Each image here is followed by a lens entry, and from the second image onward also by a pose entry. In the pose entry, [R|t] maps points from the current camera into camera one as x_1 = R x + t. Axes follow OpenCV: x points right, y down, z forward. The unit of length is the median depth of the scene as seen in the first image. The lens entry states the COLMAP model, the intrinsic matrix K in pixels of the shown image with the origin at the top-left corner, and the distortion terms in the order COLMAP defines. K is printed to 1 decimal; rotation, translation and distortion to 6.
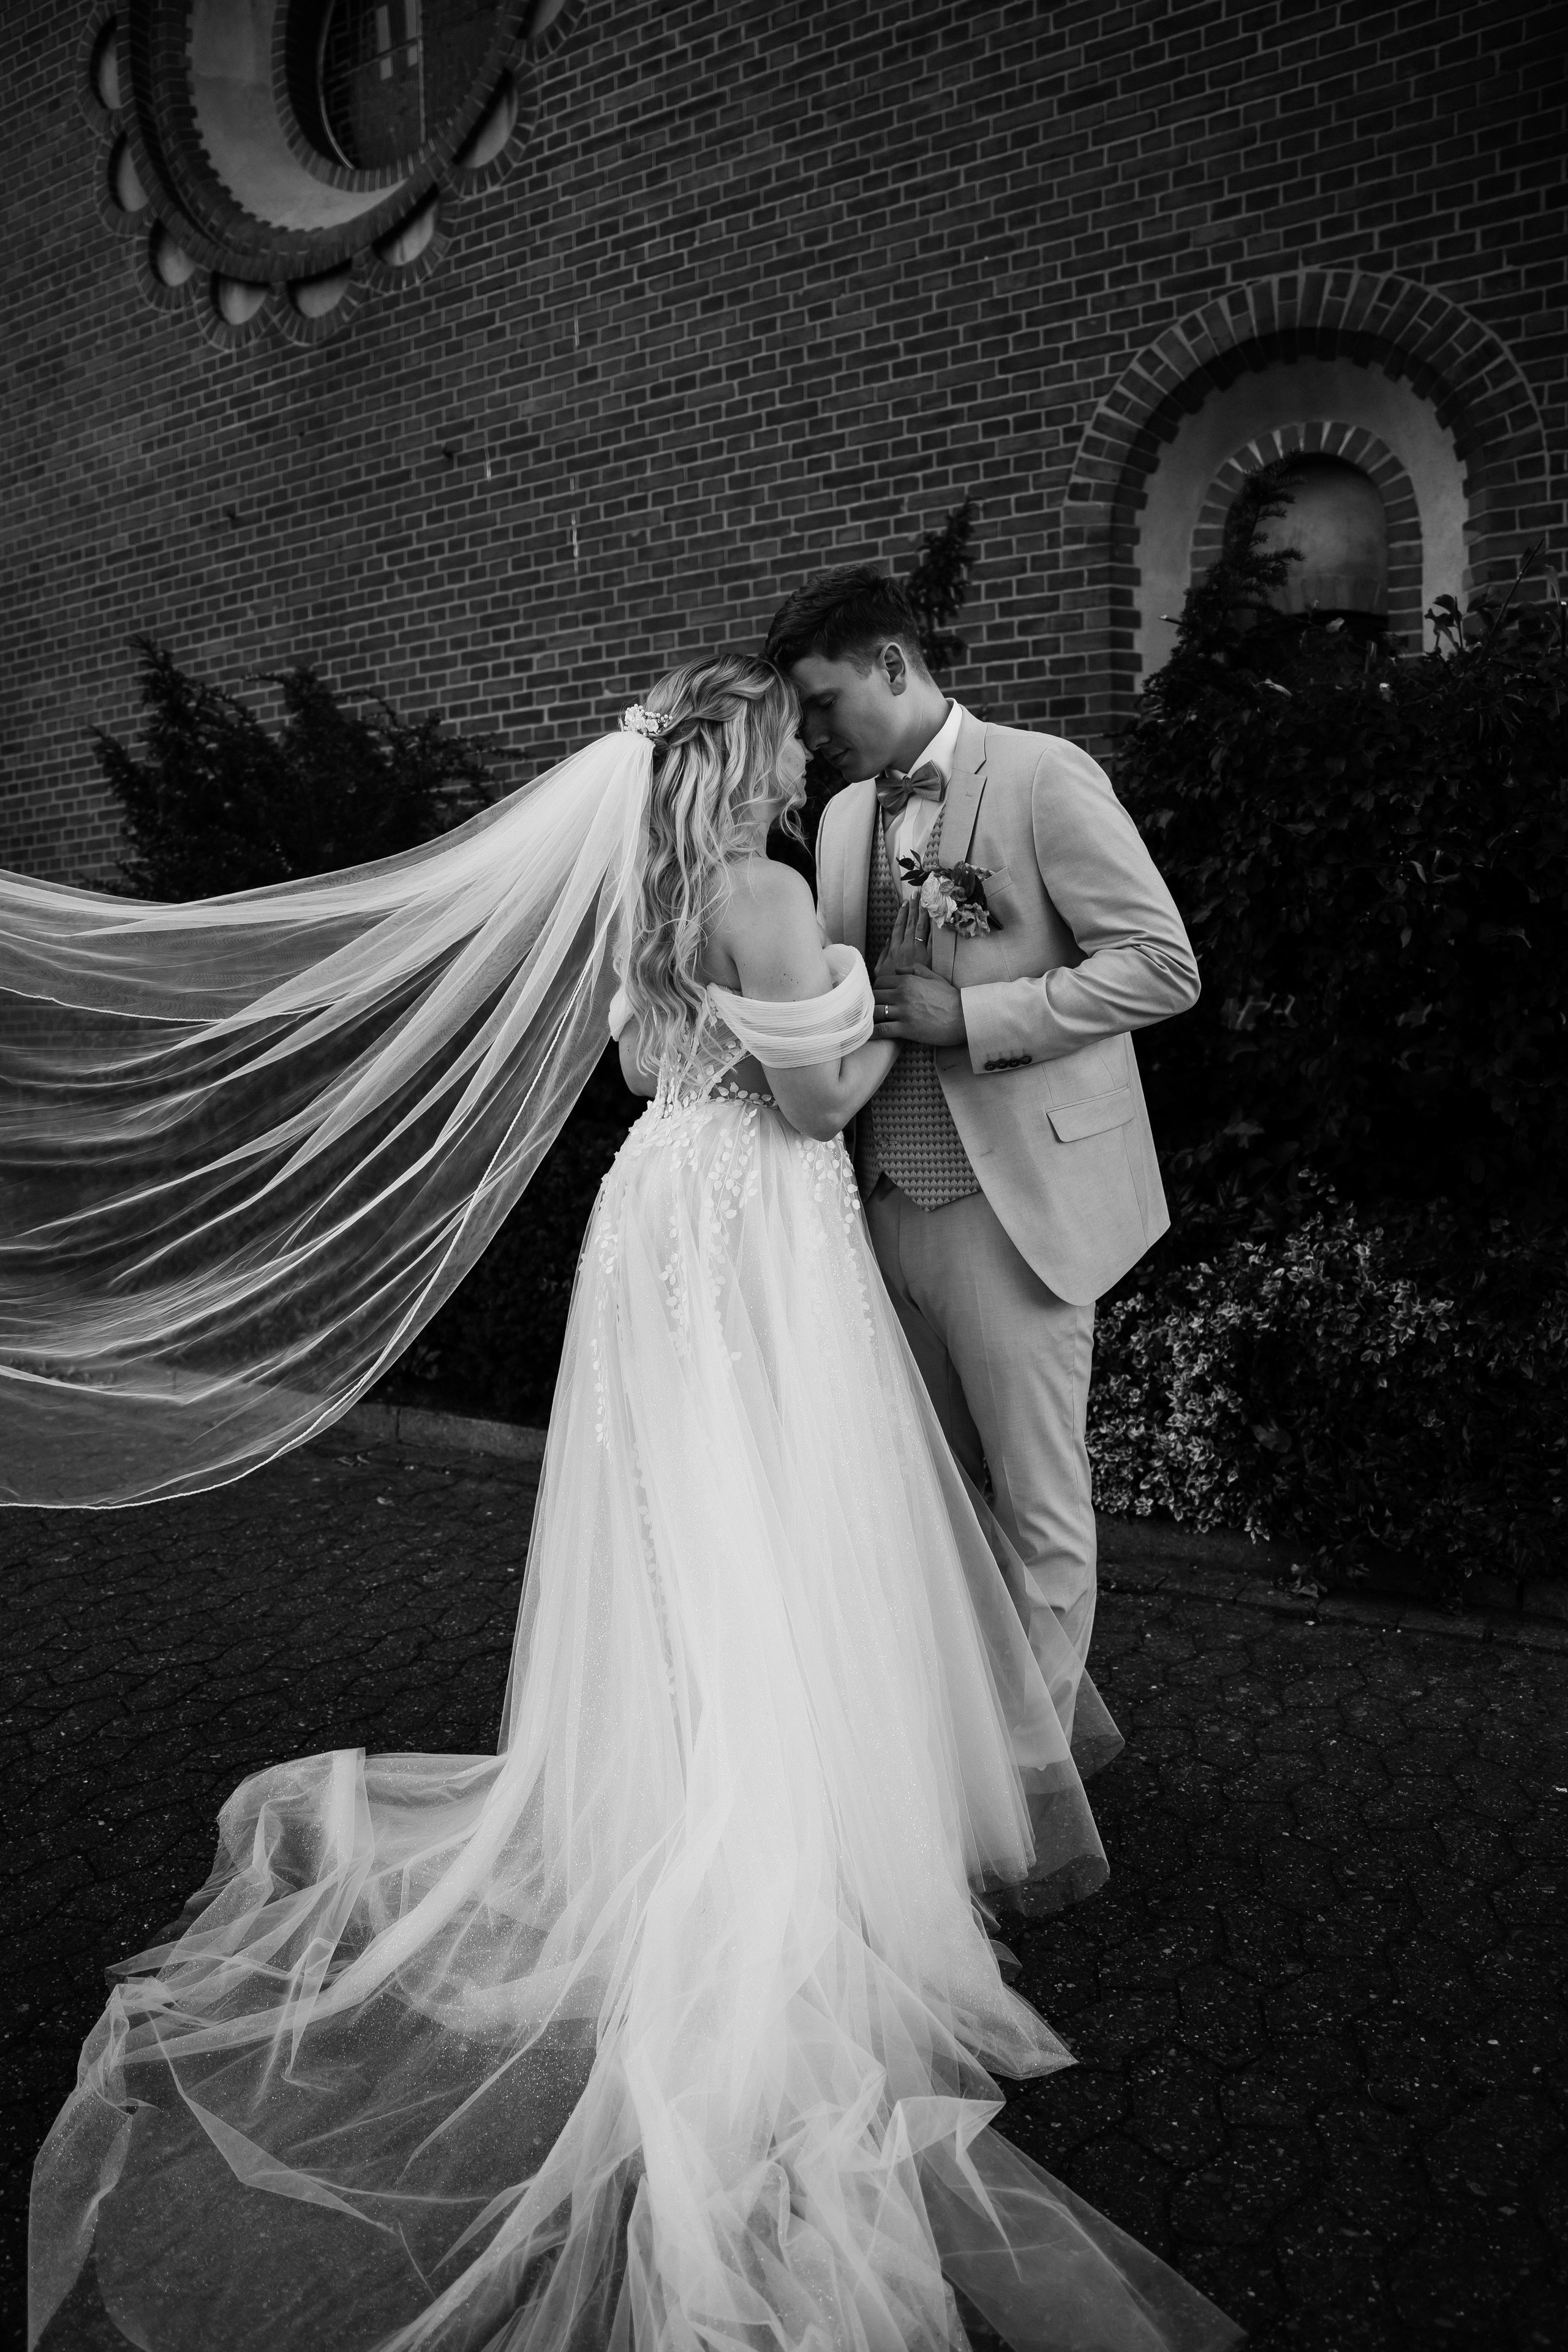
lens RADIAL K [[1584.8, 0, 784.0], [0, 1584.8, 1176.0], [0, 0, 1]] dist [-0.166762, 0.110624]
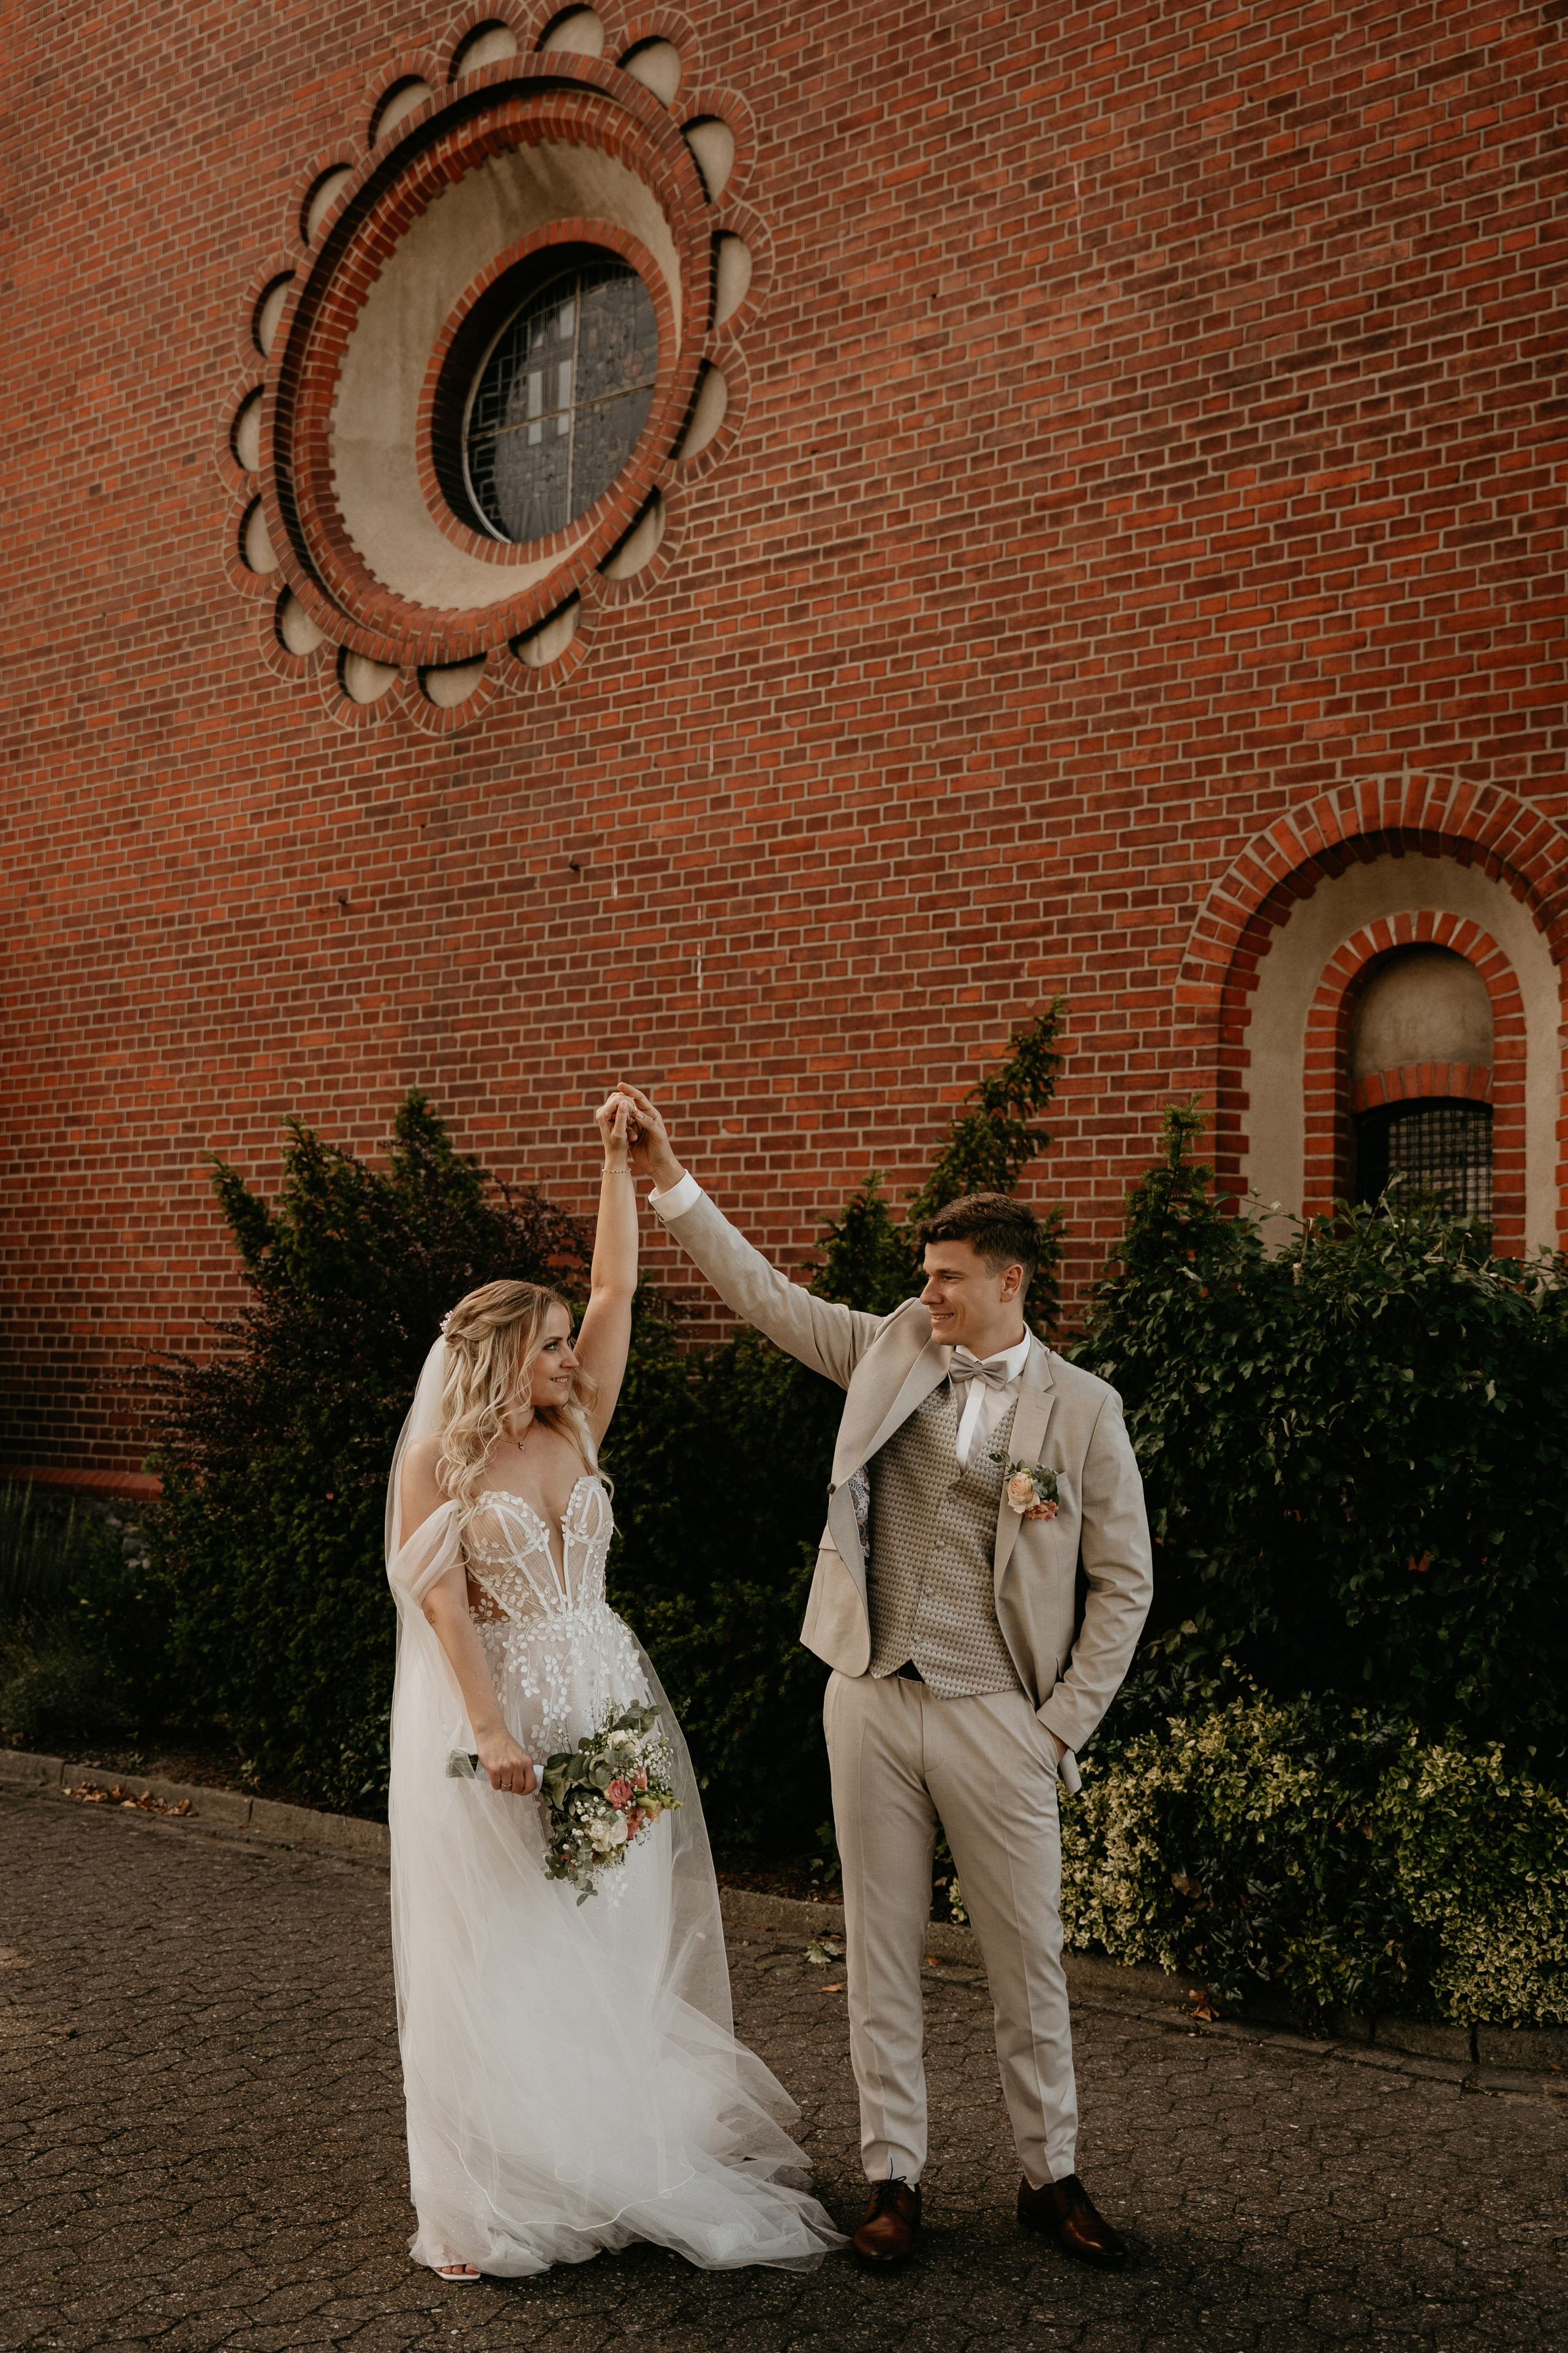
lens RADIAL K [[2440.7, 0, 784.0], [0, 2440.7, 1176.5], [0, 0, 1]] dist [-0.047055, 0.017410]
pose [[0.992978, 0.036740, -0.112449, 0.094344], [-0.057538, 0.980535, -0.187723, -0.001097], [0.103363, 0.192875, 0.975764, -0.465903]]
